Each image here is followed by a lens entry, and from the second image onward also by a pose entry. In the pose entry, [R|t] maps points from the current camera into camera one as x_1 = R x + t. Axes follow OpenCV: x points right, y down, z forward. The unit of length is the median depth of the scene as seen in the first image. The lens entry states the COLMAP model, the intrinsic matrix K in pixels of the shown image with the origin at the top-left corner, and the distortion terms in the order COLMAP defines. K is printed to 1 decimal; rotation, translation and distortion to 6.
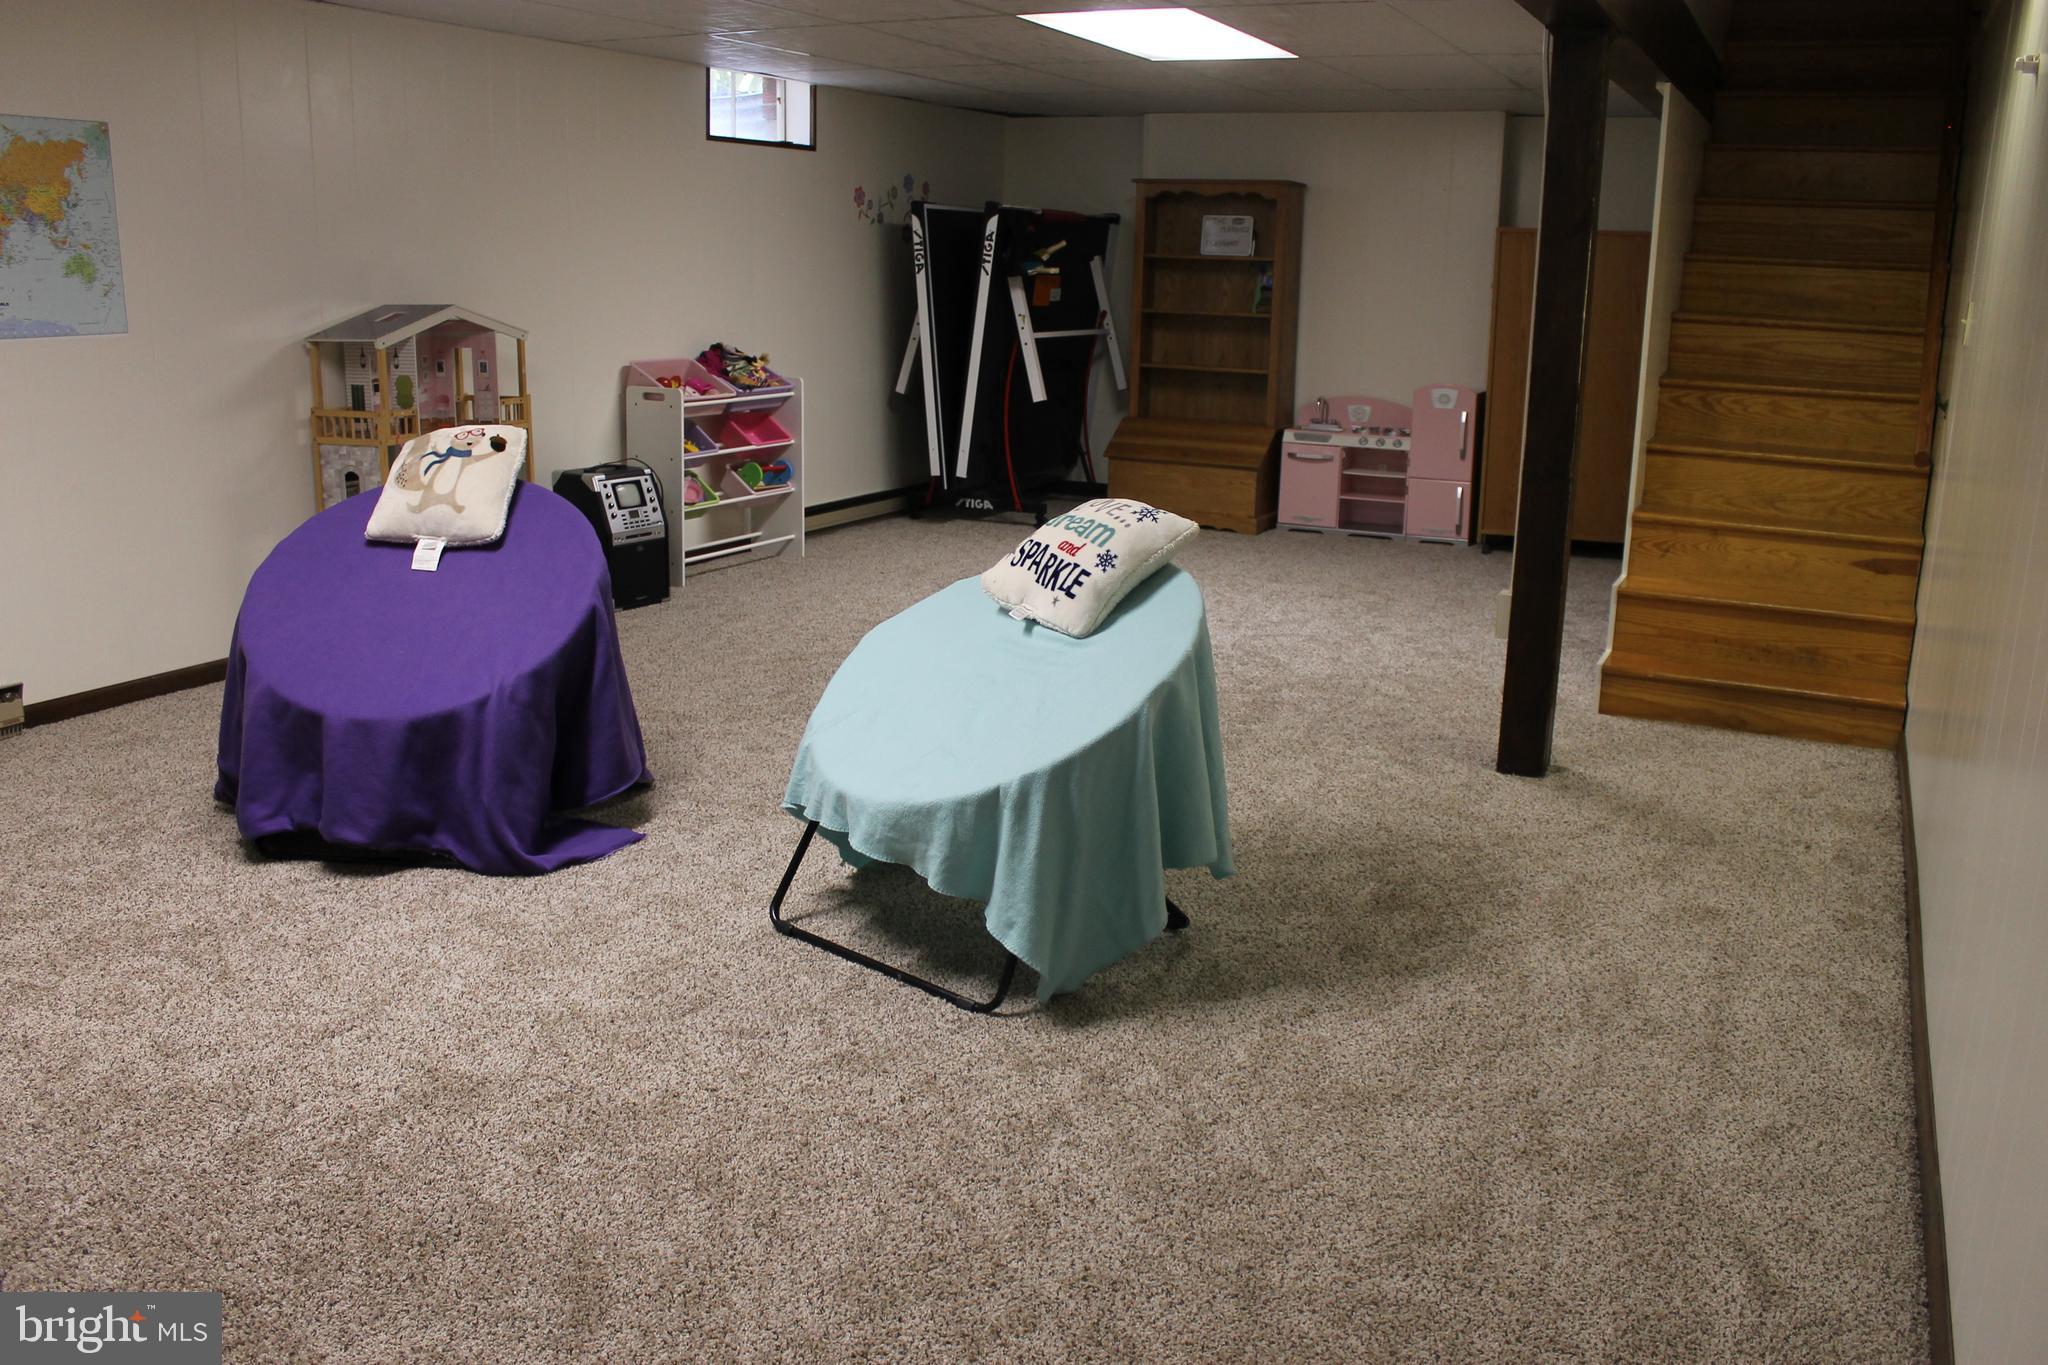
lens RADIAL K [[1731.0, 0, 1025.0], [0, 1731.0, 683.3], [0, 0, 1]] dist [-0.146703, 0.110715]
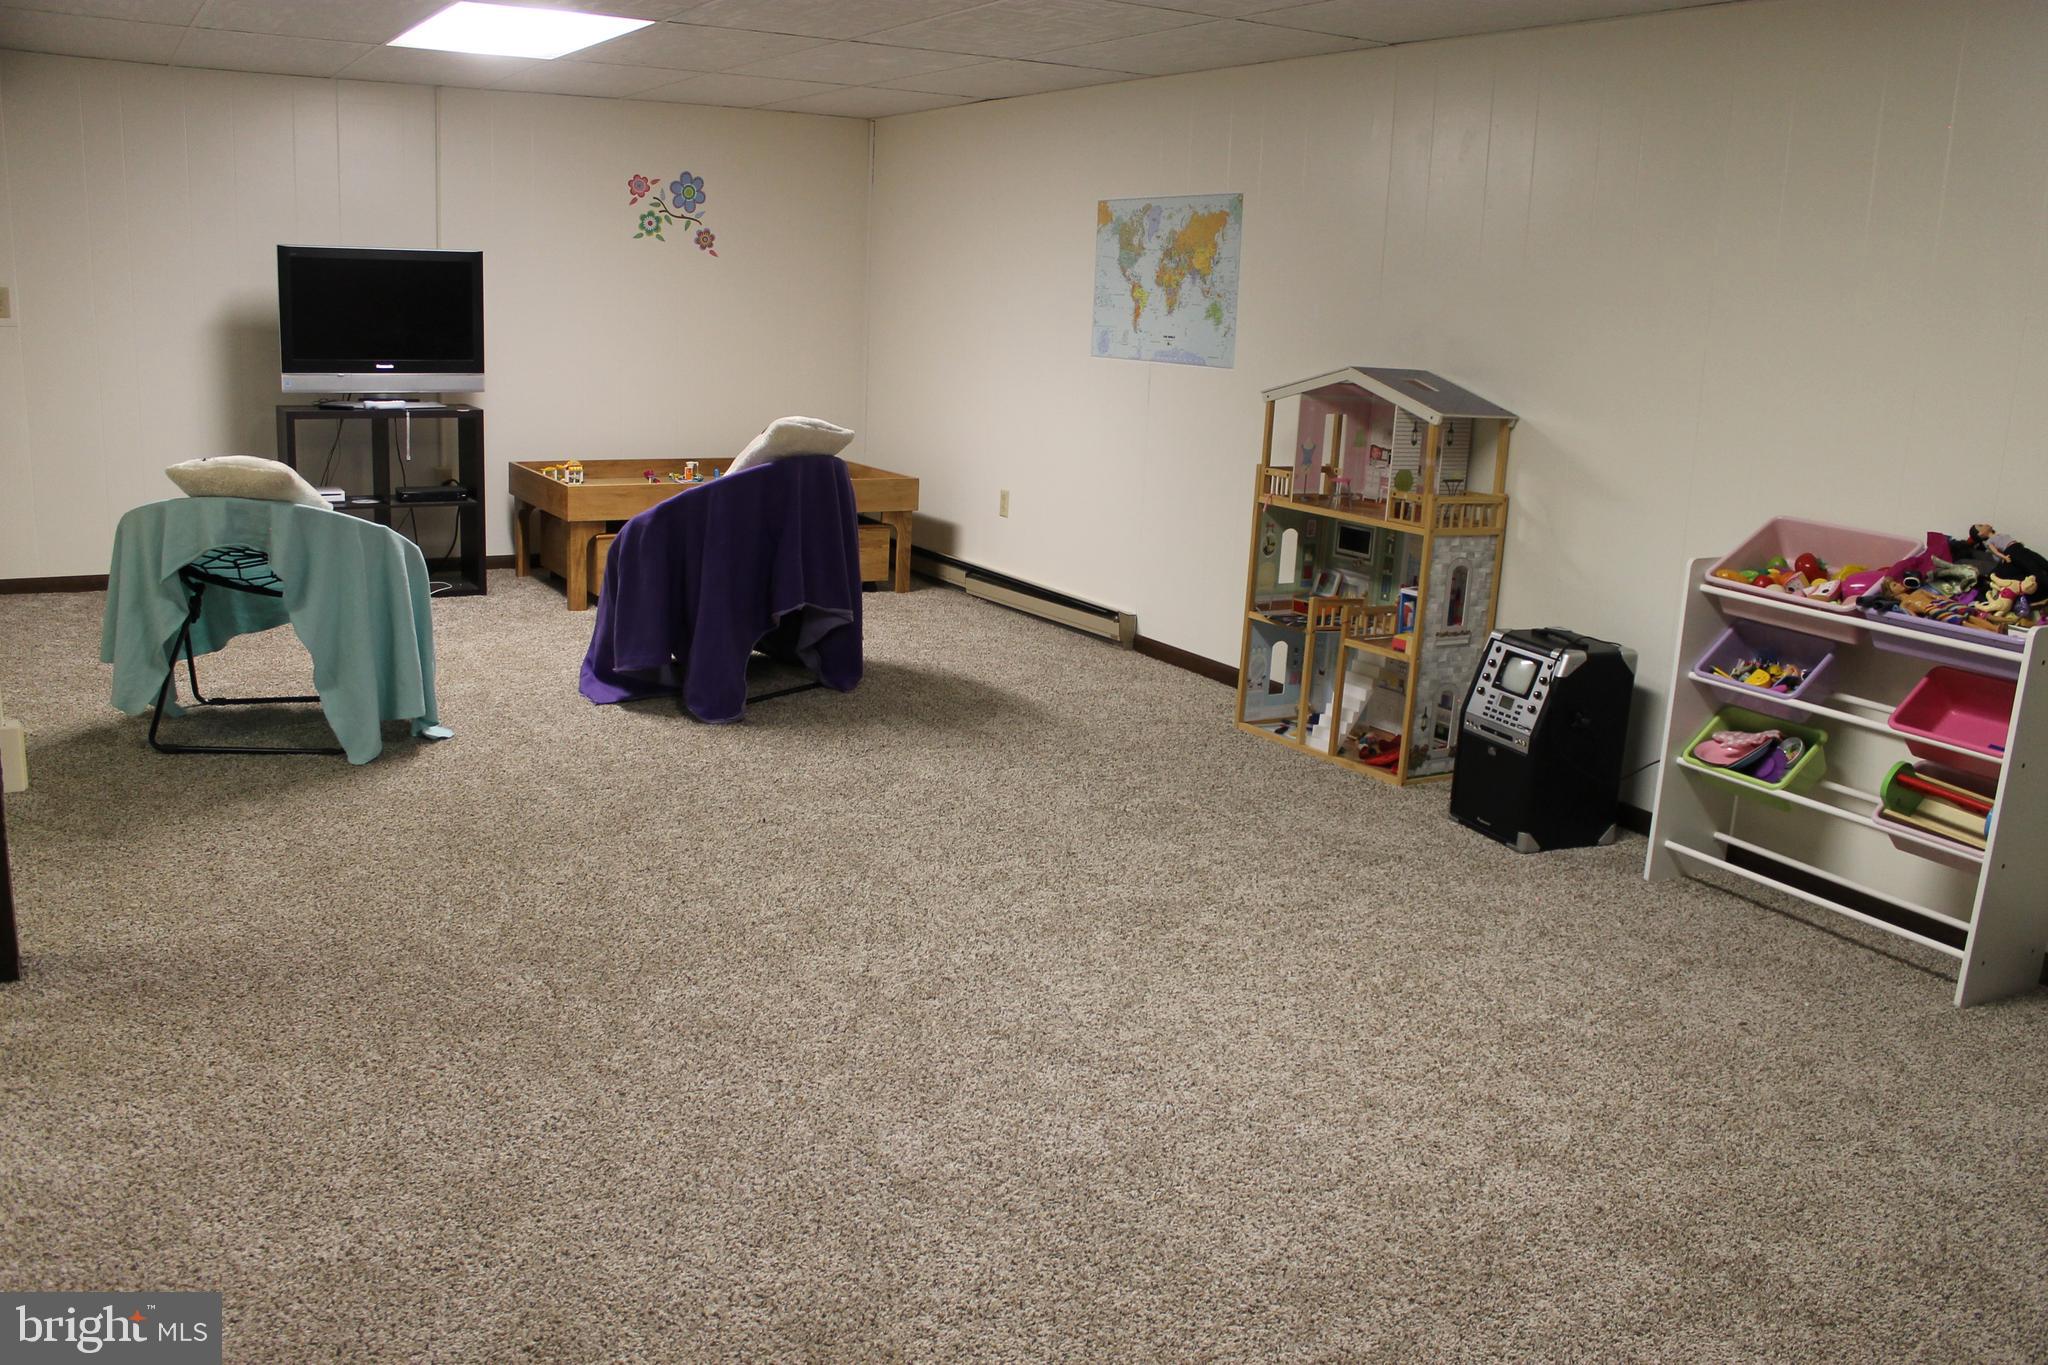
lens RADIAL K [[1731.0, 0, 1022.6], [0, 1731.0, 685.1], [0, 0, 1]] dist [-0.146703, 0.110715]
pose [[-0.547504, 0.146188, -0.823934, 0.589750], [-0.252661, 0.909788, 0.329314, -0.379102], [0.797748, 0.388477, -0.461177, 1.567981]]
